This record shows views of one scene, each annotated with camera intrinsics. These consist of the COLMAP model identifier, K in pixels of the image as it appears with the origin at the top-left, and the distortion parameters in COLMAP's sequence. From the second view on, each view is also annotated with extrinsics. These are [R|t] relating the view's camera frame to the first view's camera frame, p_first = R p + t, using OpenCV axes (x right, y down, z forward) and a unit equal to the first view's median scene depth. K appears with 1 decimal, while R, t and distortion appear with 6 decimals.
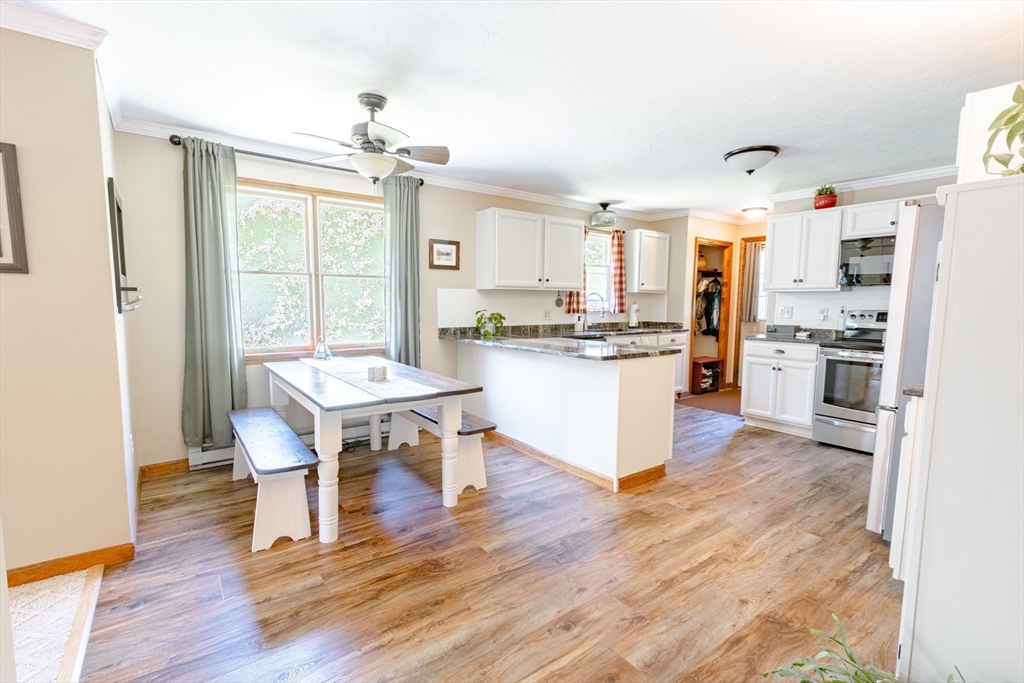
lens RADIAL K [[465.4, 0, 508.3], [0, 465.4, 344.4], [0, 0, 1]] dist [0.001740, 0.000067]
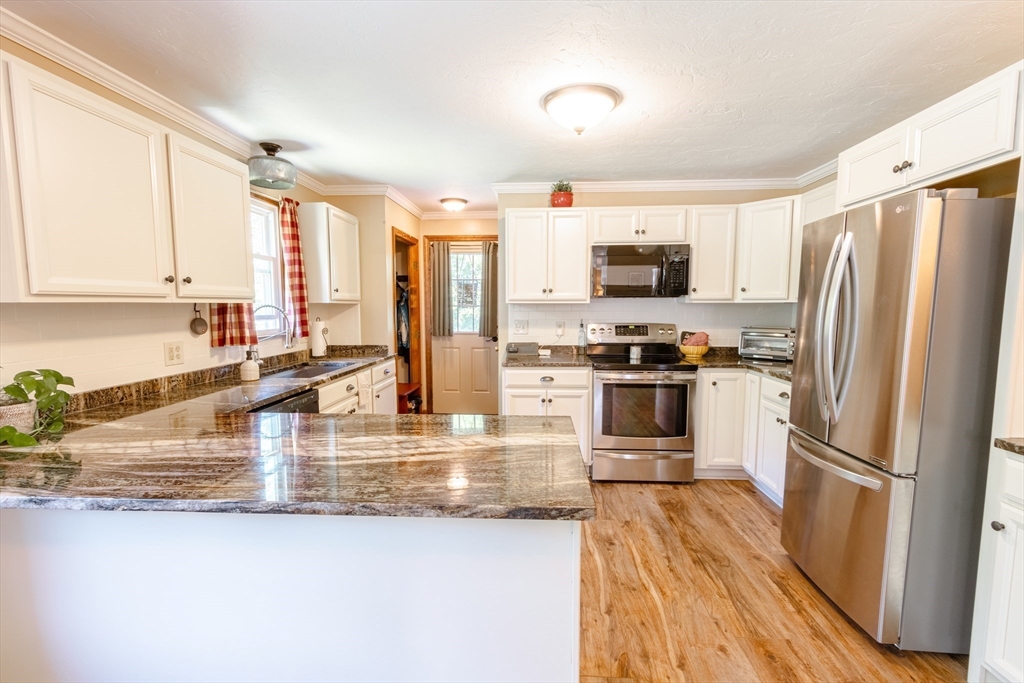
lens RADIAL K [[465.4, 0, 510.5], [0, 465.4, 346.1], [0, 0, 1]] dist [0.001740, 0.000067]
pose [[0.642974, -0.077006, 0.762007, -0.053948], [0.077552, 0.996365, 0.035251, -0.060305], [-0.761951, 0.036430, 0.646609, 0.430853]]
